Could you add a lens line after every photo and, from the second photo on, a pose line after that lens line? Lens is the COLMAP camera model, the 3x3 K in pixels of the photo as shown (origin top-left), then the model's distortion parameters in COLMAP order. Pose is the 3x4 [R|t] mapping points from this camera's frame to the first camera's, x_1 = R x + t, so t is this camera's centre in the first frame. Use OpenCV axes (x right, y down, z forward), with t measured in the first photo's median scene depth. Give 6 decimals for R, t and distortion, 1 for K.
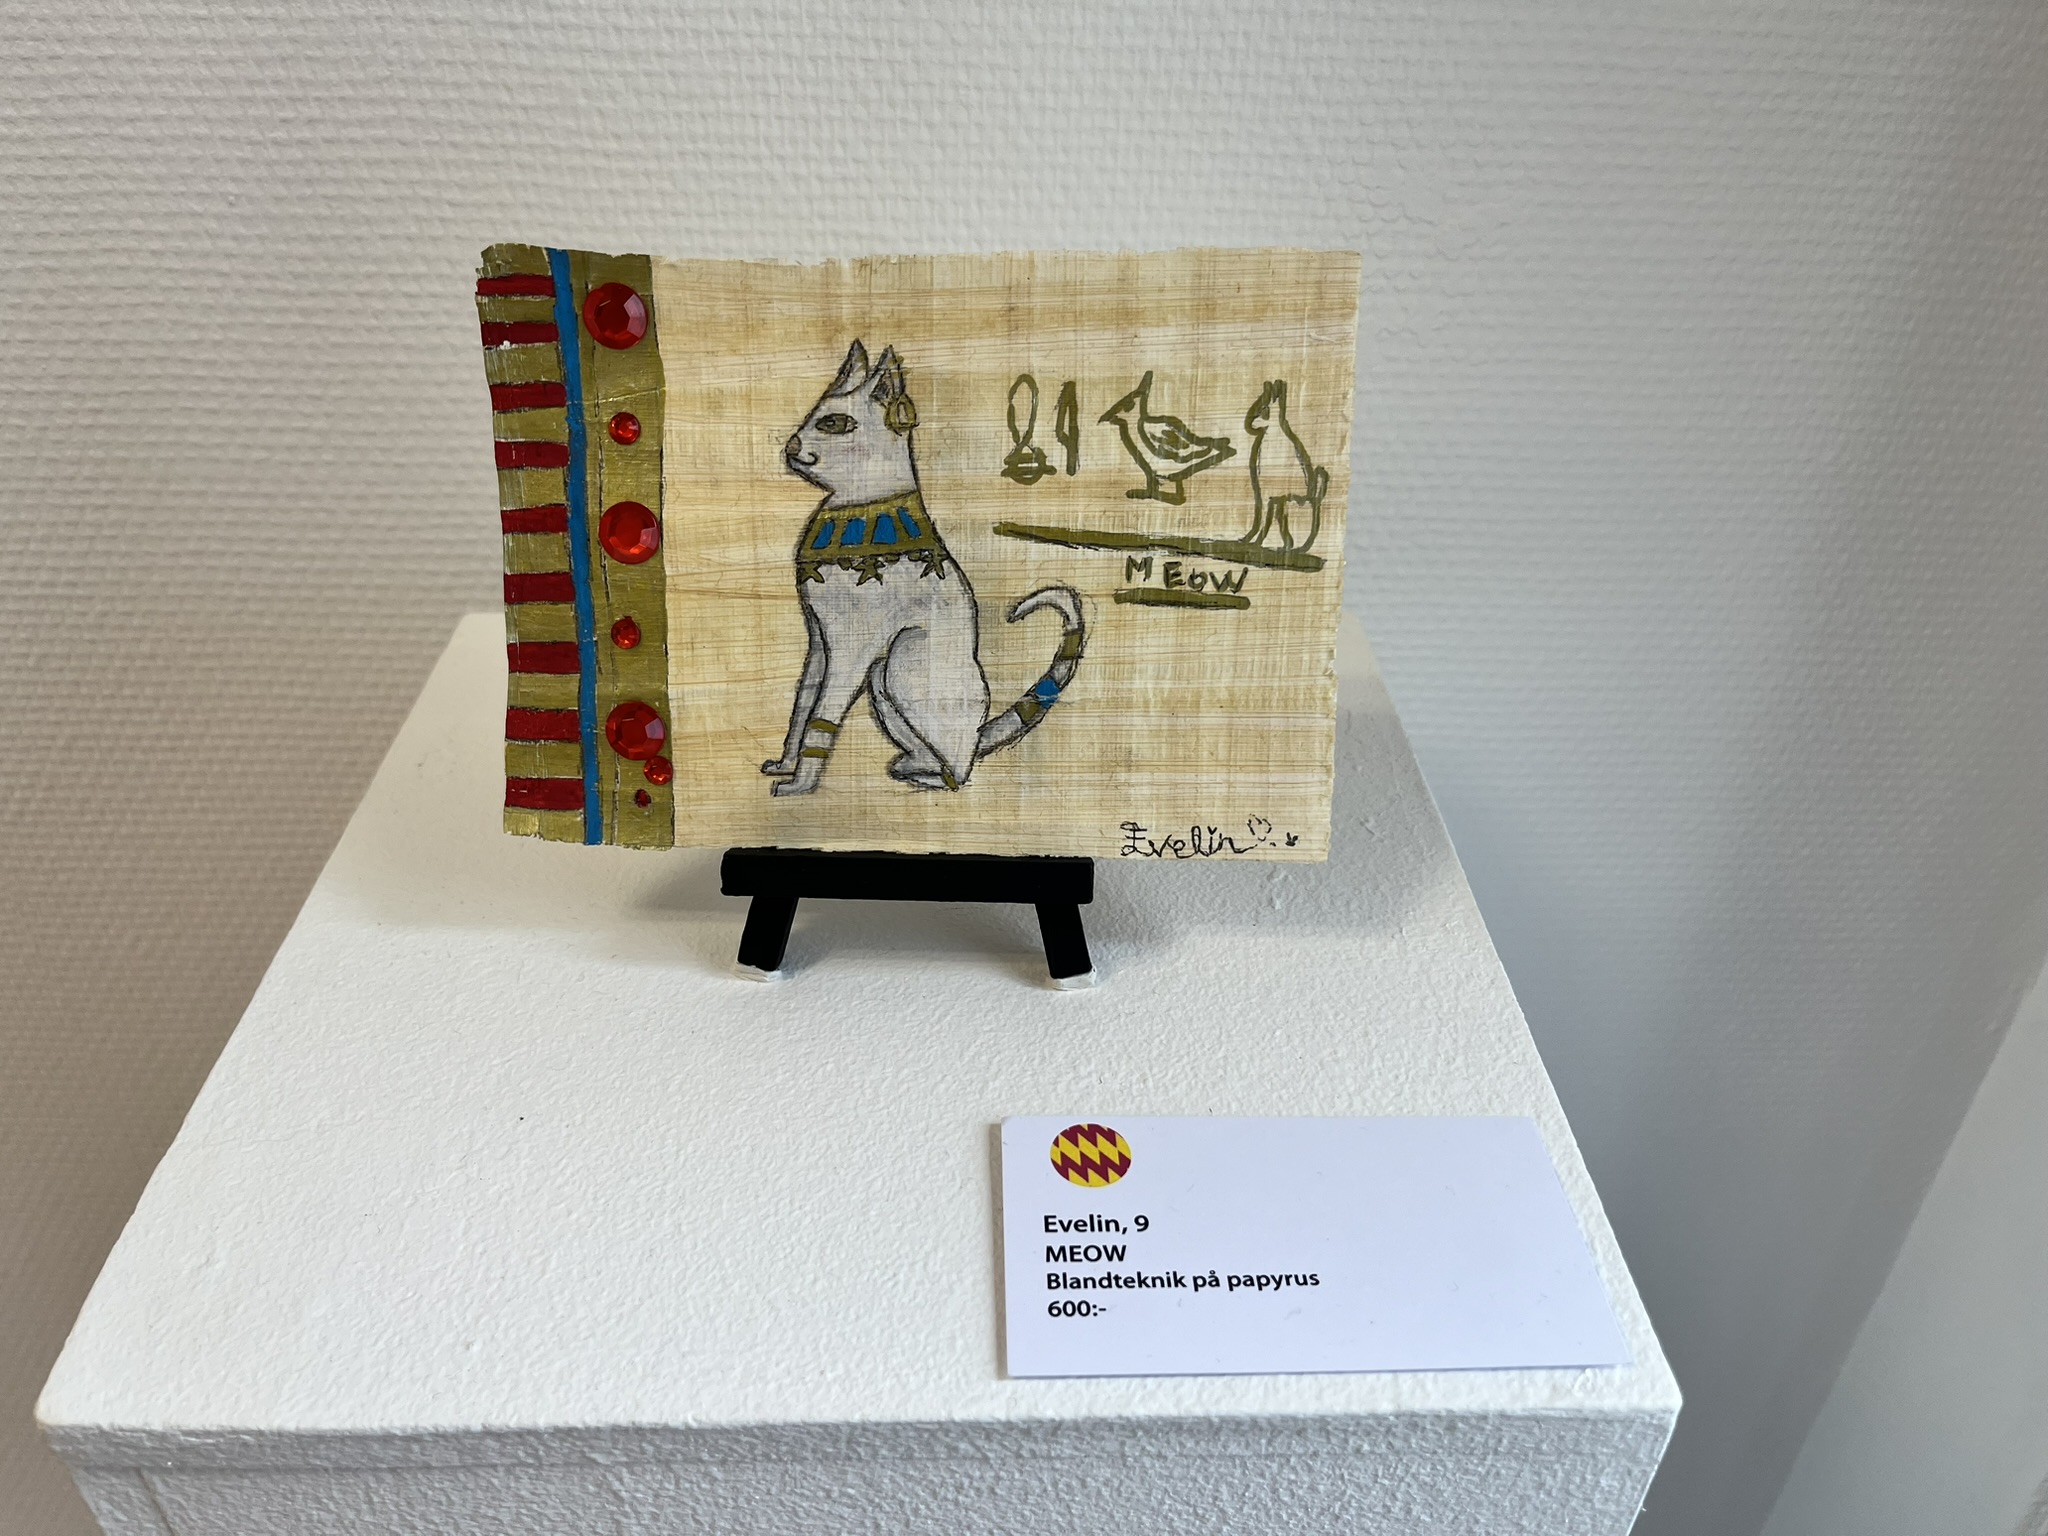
lens RADIAL K [[1581.3, 0, 1044.2], [0, 1581.3, 795.8], [0, 0, 1]] dist [0.024516, -0.071206]
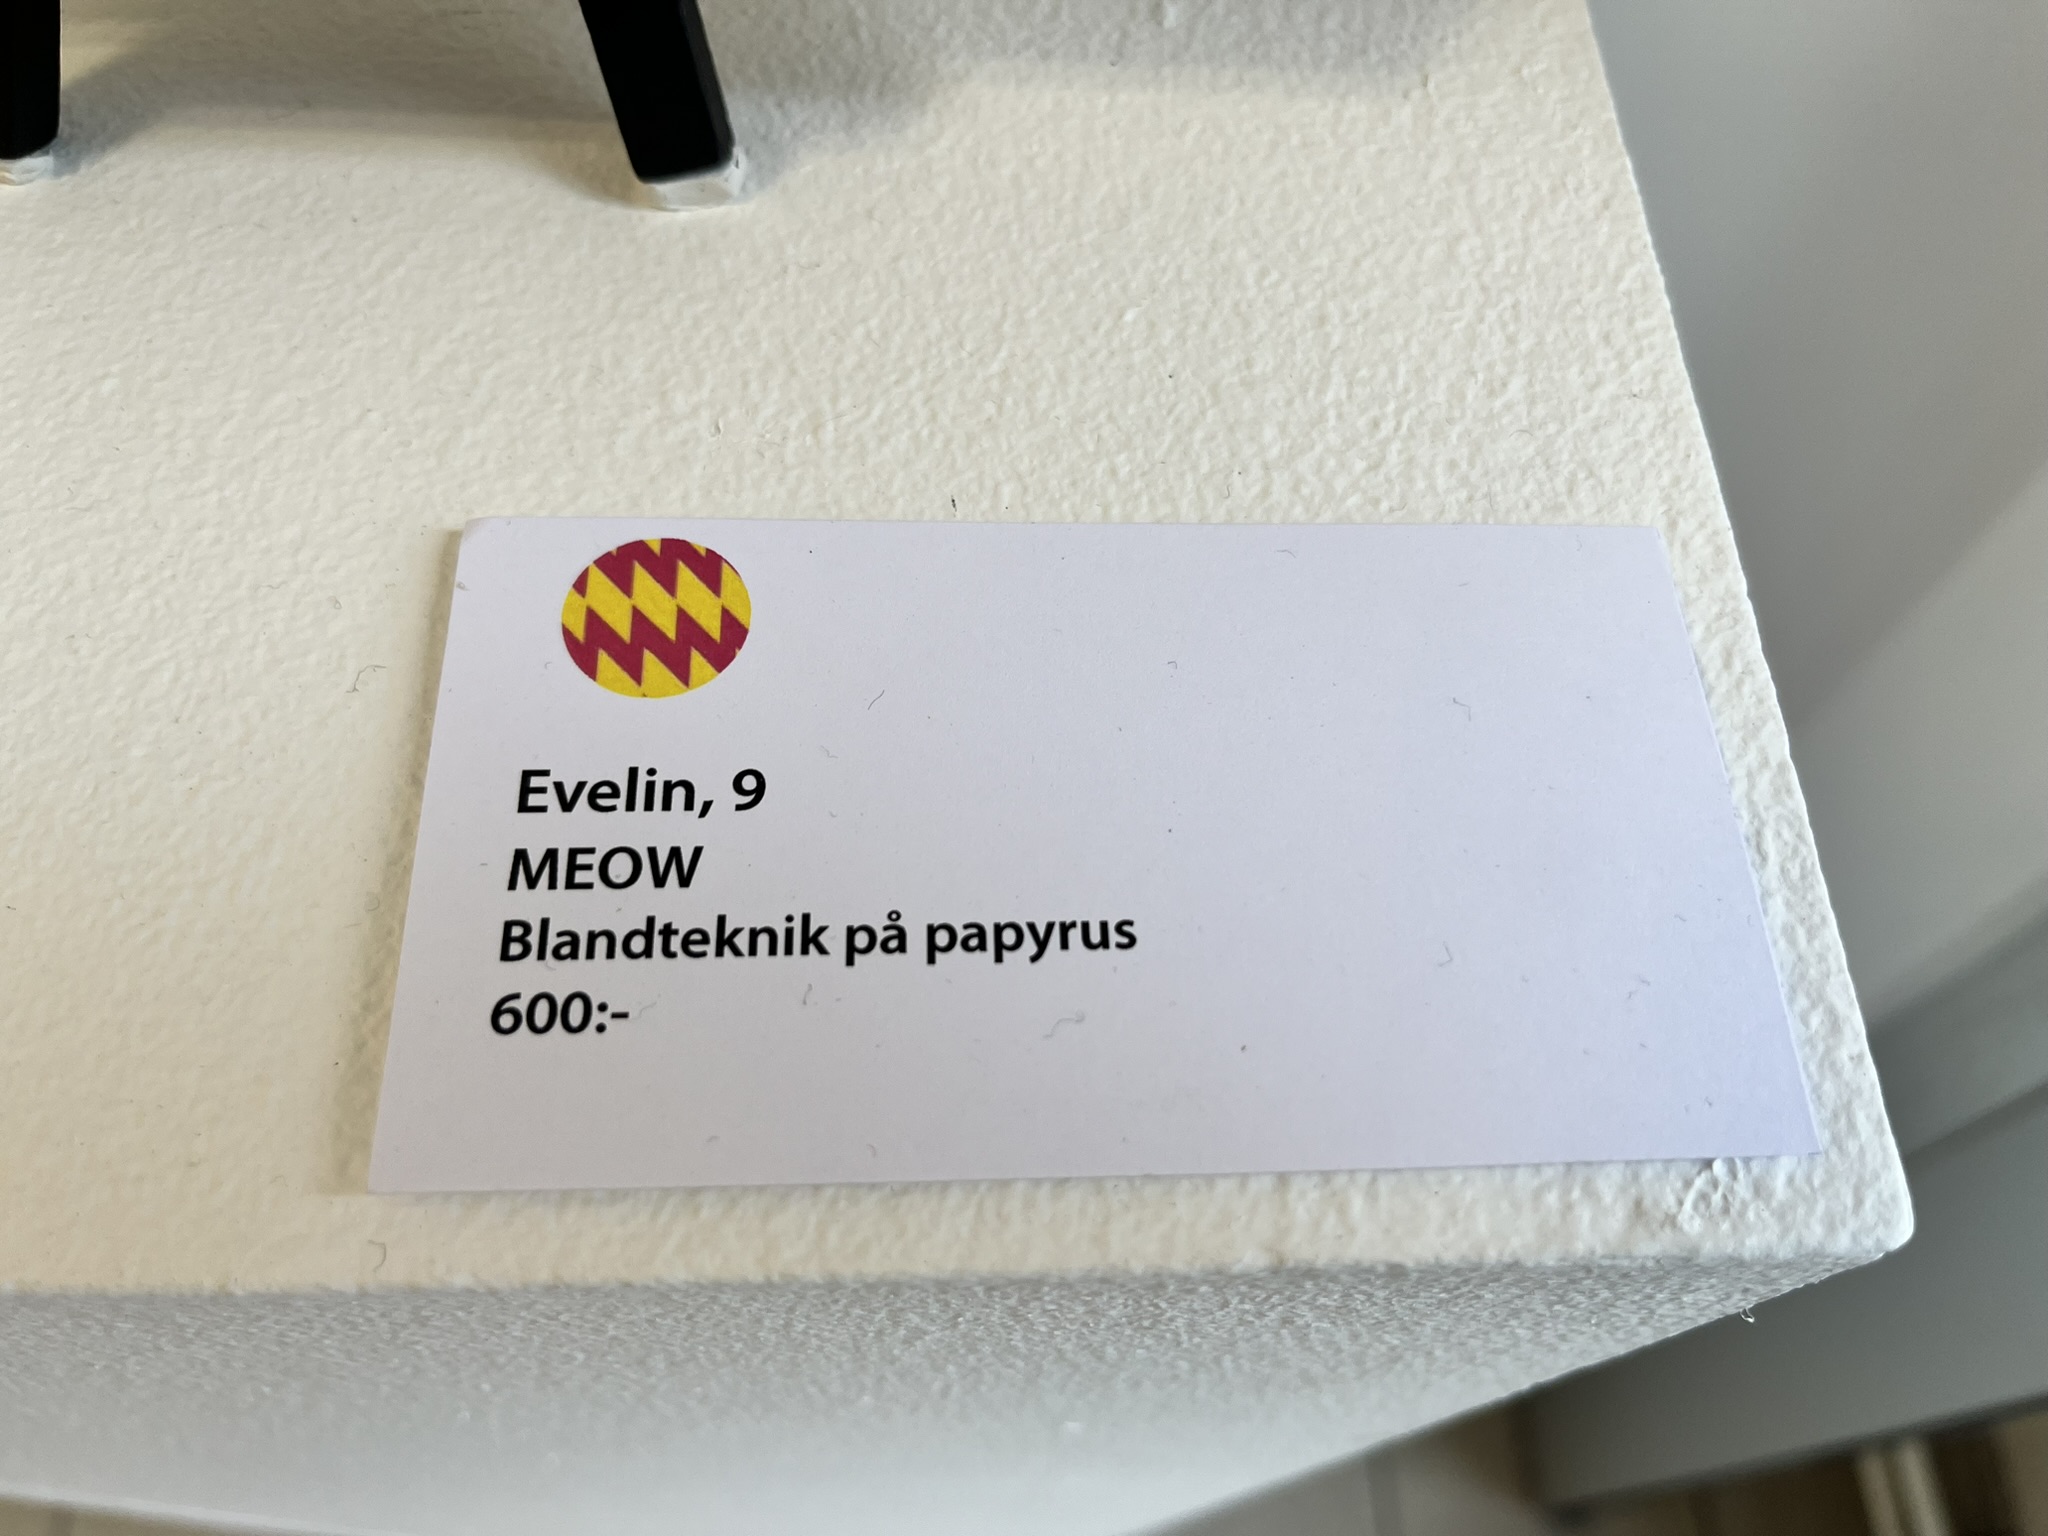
lens RADIAL K [[1581.3, 0, 1033.5], [0, 1581.3, 779.5], [0, 0, 1]] dist [0.024516, -0.071206]
pose [[0.999827, 0.015651, 0.010002, 0.111924], [-0.018524, 0.879757, 0.475063, 0.047998], [-0.001364, -0.475167, 0.879895, 0.507546]]
